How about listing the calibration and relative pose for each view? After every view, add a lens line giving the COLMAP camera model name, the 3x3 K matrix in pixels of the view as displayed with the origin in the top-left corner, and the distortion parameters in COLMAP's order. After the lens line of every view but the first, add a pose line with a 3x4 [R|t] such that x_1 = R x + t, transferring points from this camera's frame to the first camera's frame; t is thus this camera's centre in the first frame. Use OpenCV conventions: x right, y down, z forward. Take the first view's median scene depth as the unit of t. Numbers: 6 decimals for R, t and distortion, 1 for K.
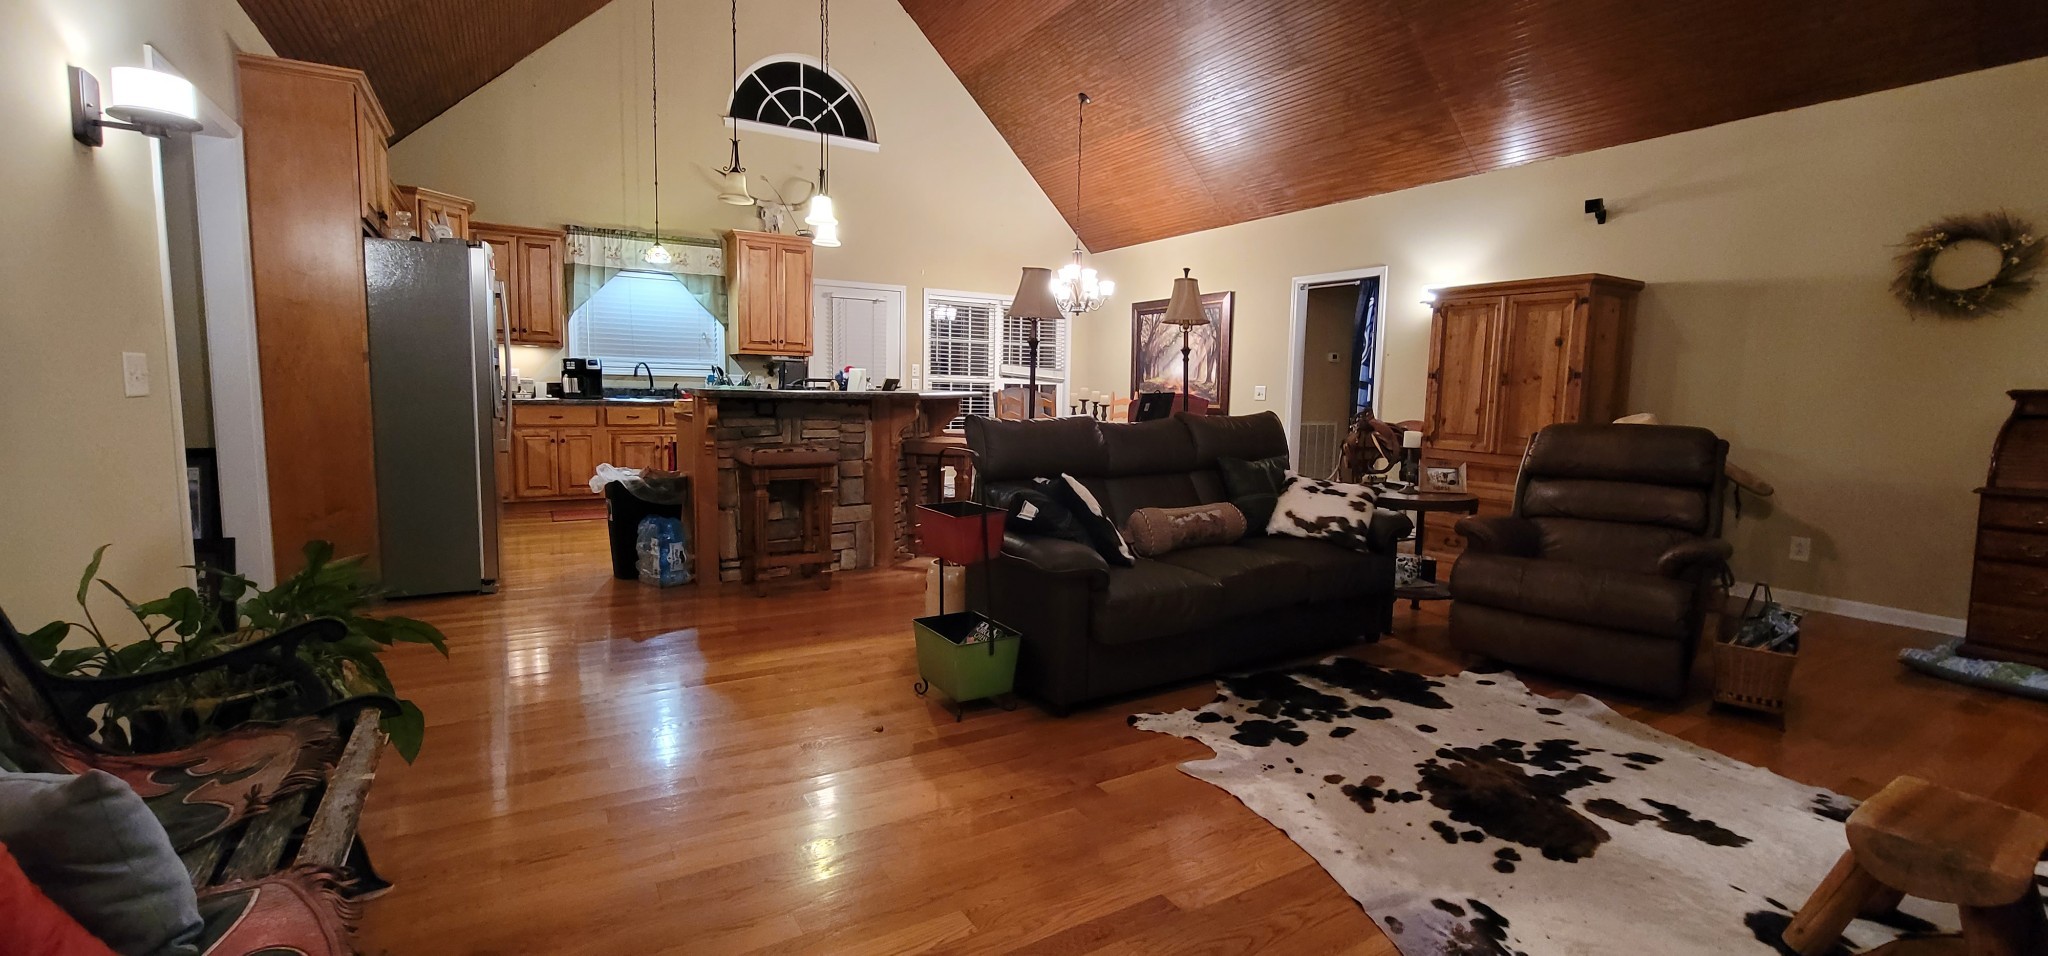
lens RADIAL K [[841.5, 0, 1030.8], [0, 841.5, 472.1], [0, 0, 1]] dist [-0.010064, 0.002286]
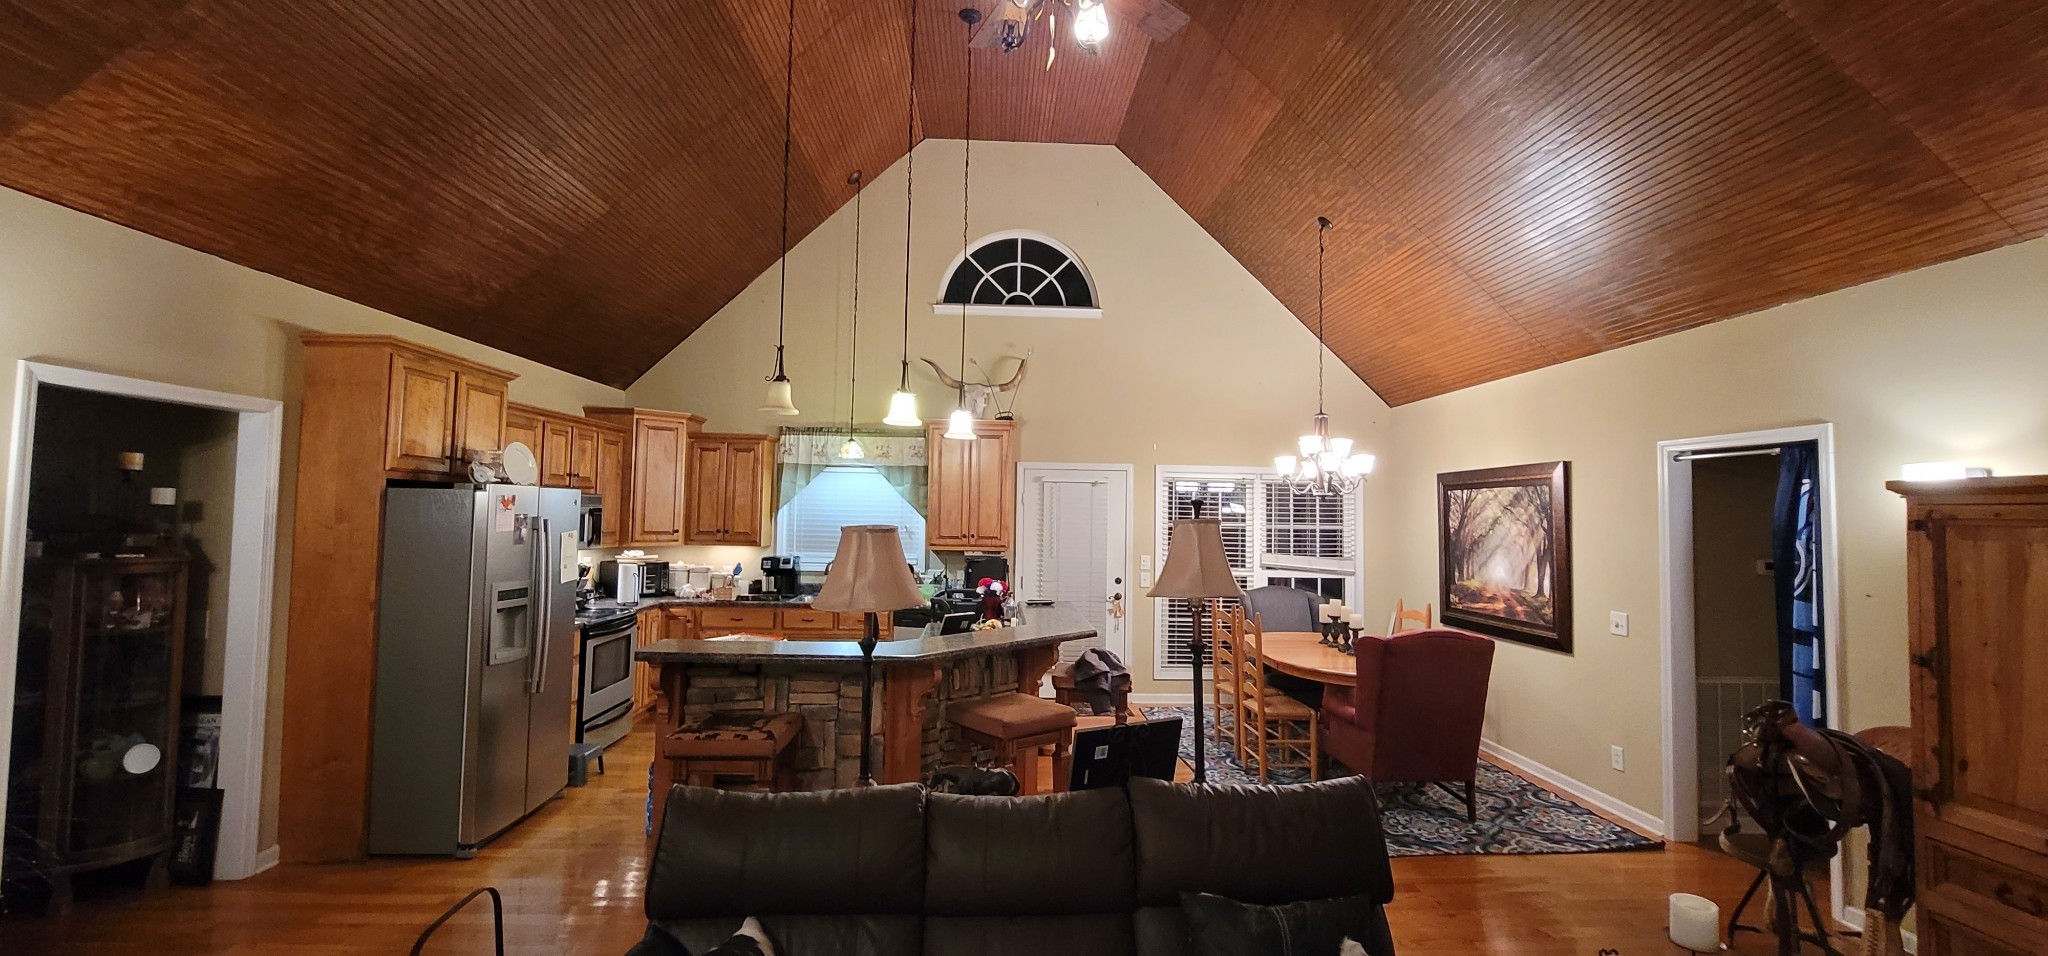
lens RADIAL K [[841.5, 0, 1030.9], [0, 841.5, 472.7], [0, 0, 1]] dist [-0.010064, 0.002286]
pose [[0.876620, -0.030188, -0.480236, 0.245831], [-0.047557, 0.987709, -0.148897, -0.116142], [0.478828, 0.153364, 0.864409, 0.307201]]
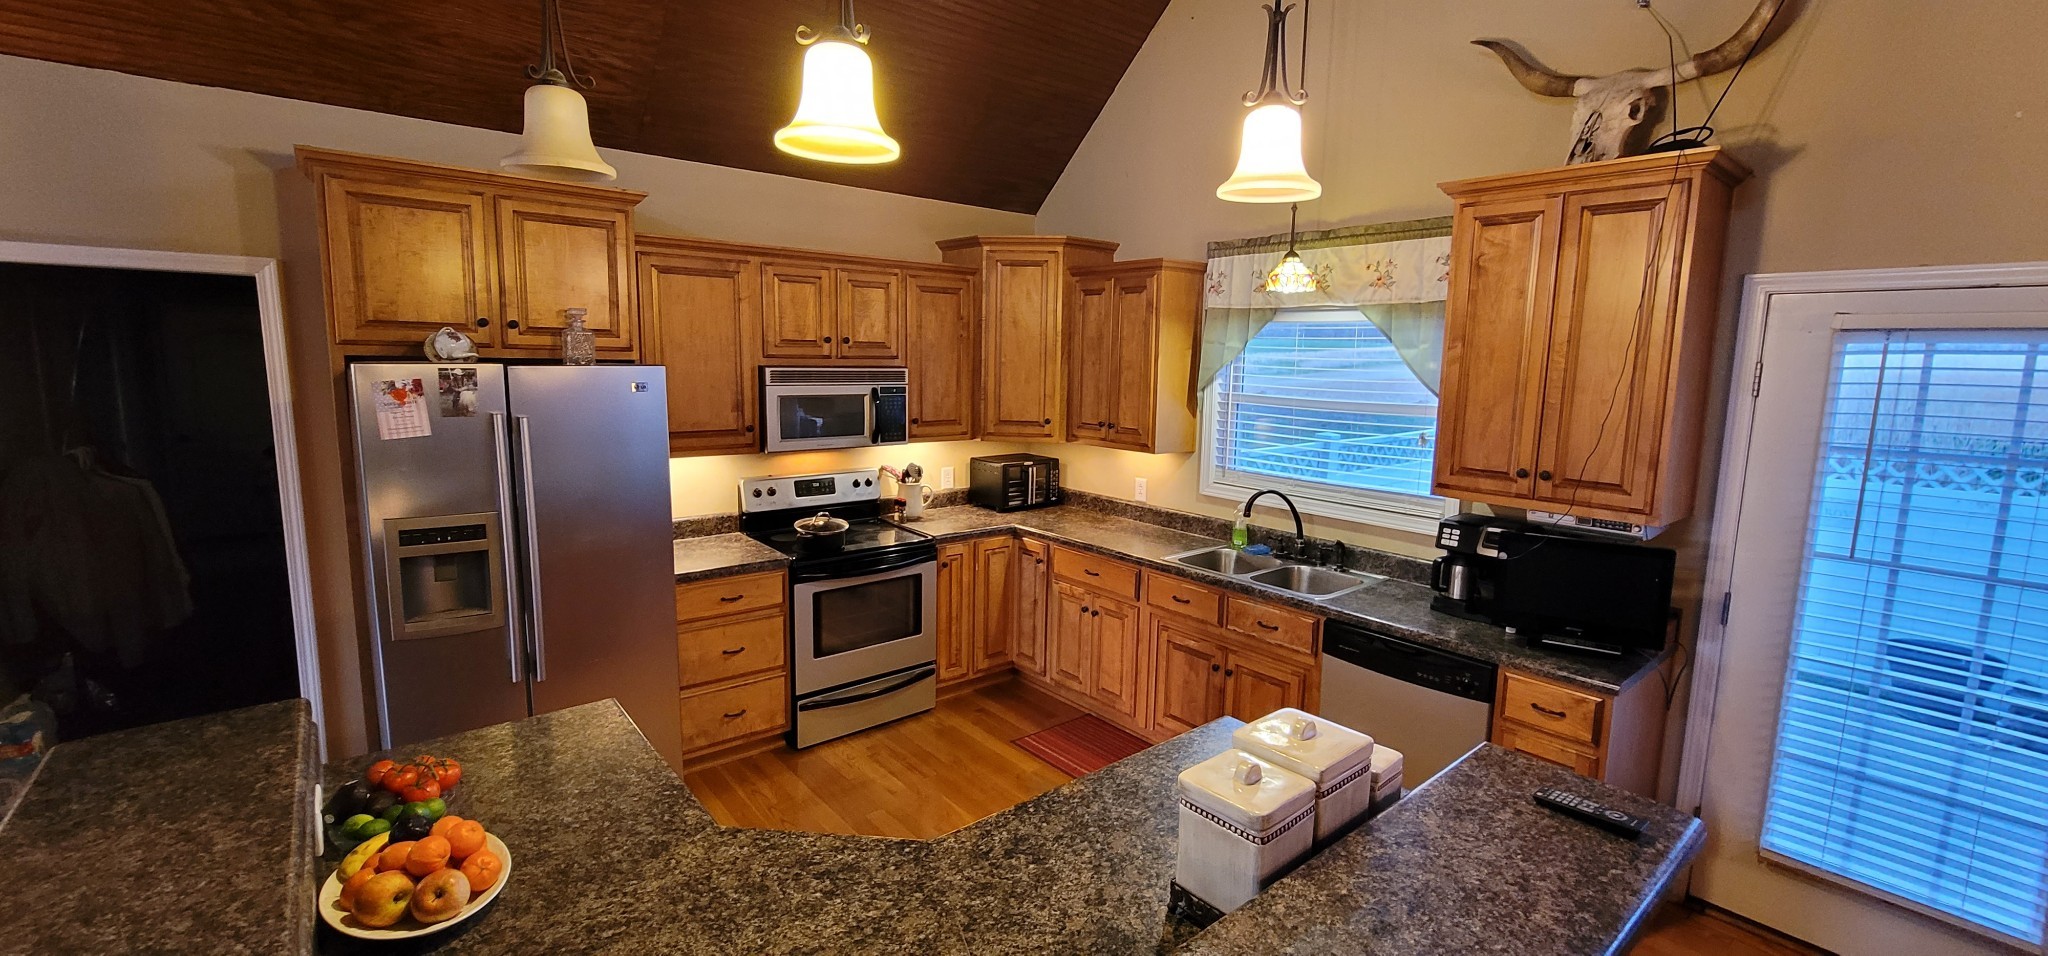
lens RADIAL K [[841.5, 0, 1031.1], [0, 841.5, 467.9], [0, 0, 1]] dist [-0.010064, 0.002286]
pose [[0.150098, 0.113750, -0.982106, 0.018570], [-0.118357, 0.988283, 0.096376, -0.213099], [0.981561, 0.101773, 0.161802, 0.935746]]
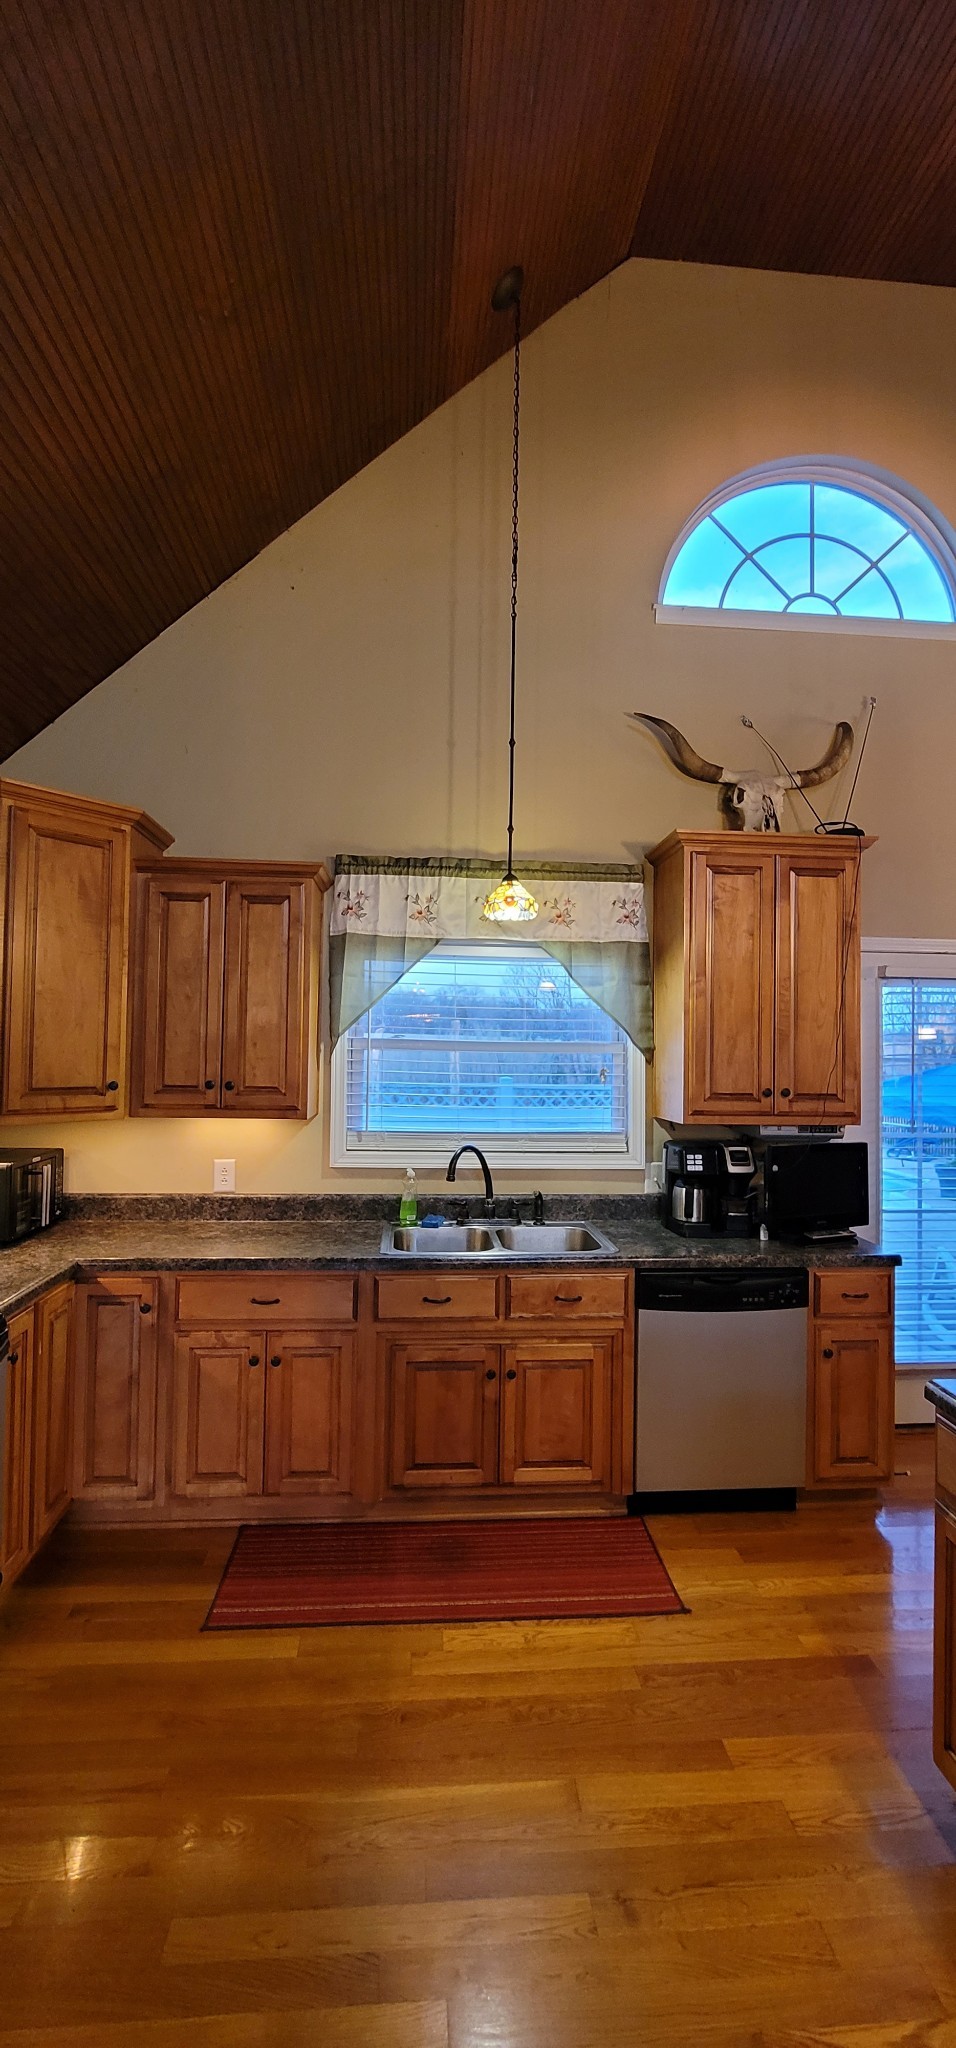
lens RADIAL K [[841.5, 0, 484.6], [0, 841.5, 1029.4], [0, 0, 1]] dist [-0.010064, 0.002286]
pose [[0.893201, -0.021749, -0.449131, -0.312163], [-0.040944, 0.990746, -0.129403, -0.162720], [0.447789, 0.133972, 0.884046, 0.735793]]
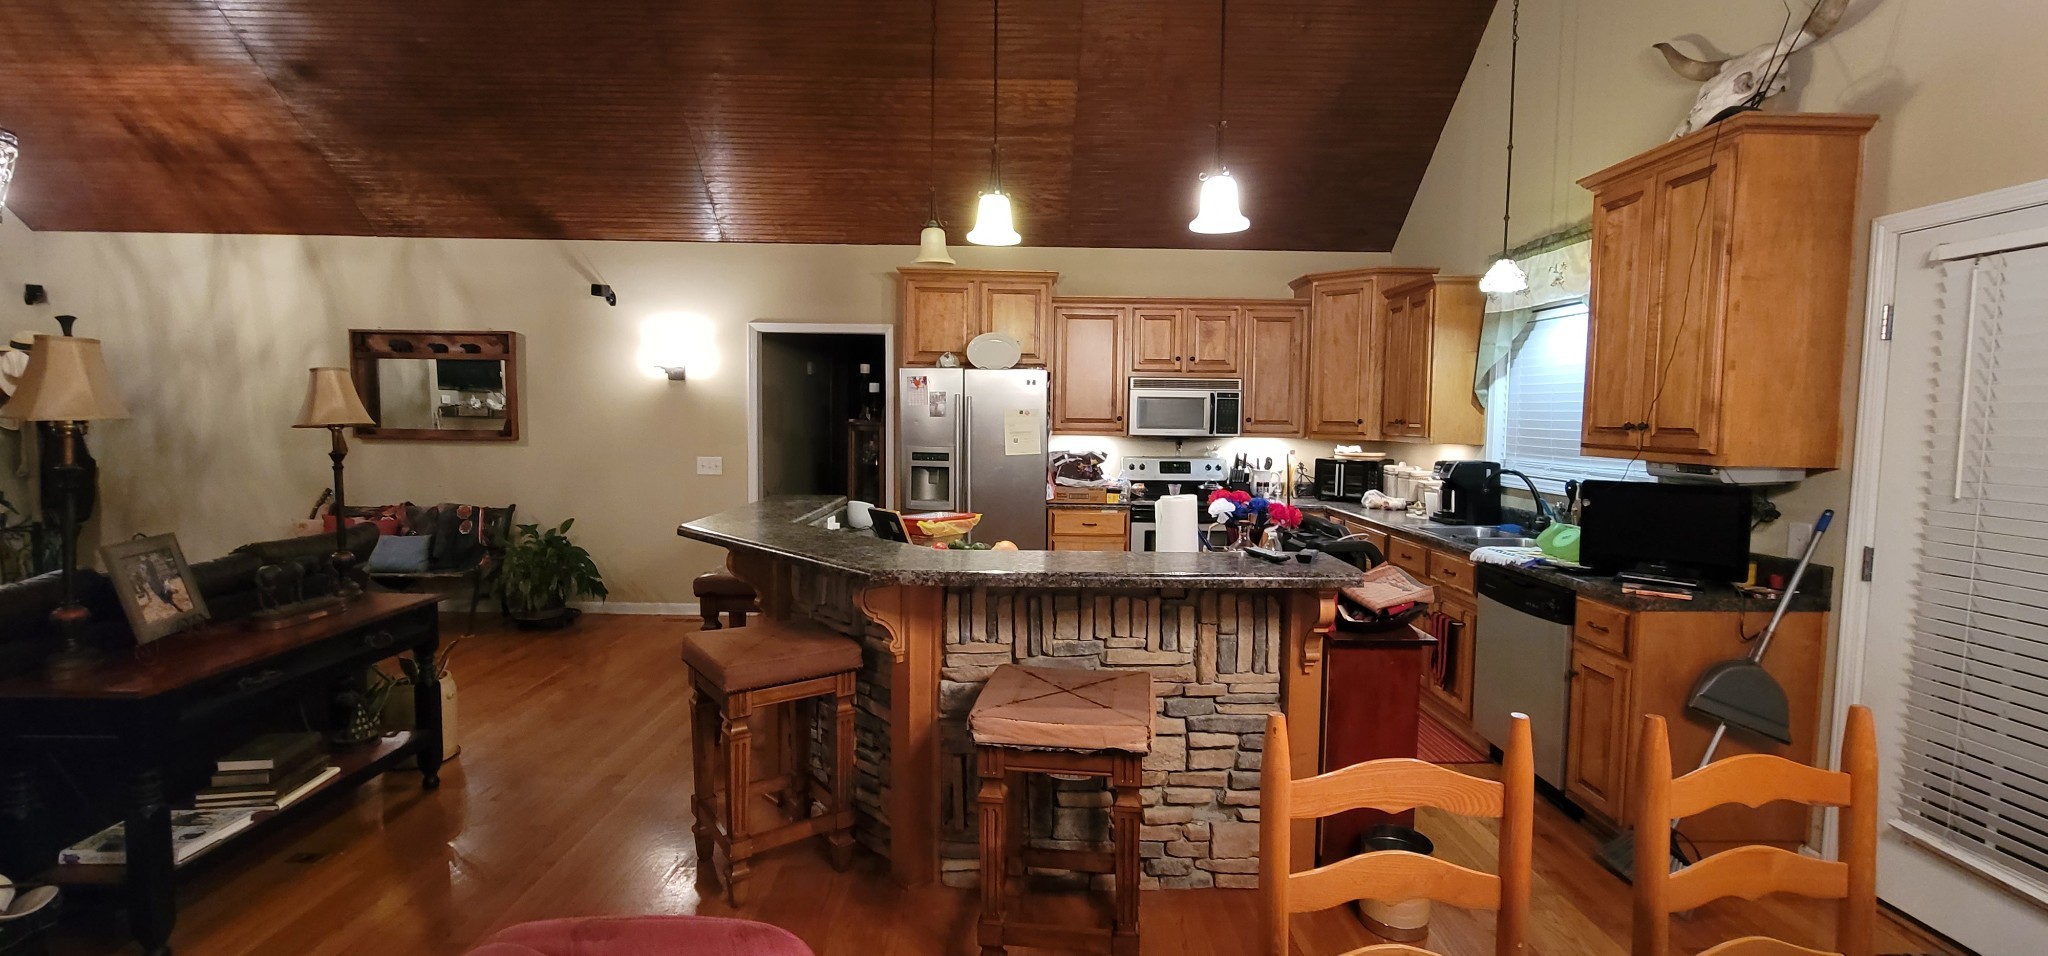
lens RADIAL K [[841.5, 0, 1033.4], [0, 841.5, 472.7], [0, 0, 1]] dist [-0.010064, 0.002286]
pose [[-0.508543, 0.030538, -0.860495, 0.223782], [-0.111724, 0.988582, 0.101111, -0.181349], [0.853758, 0.147557, -0.499324, 1.222164]]
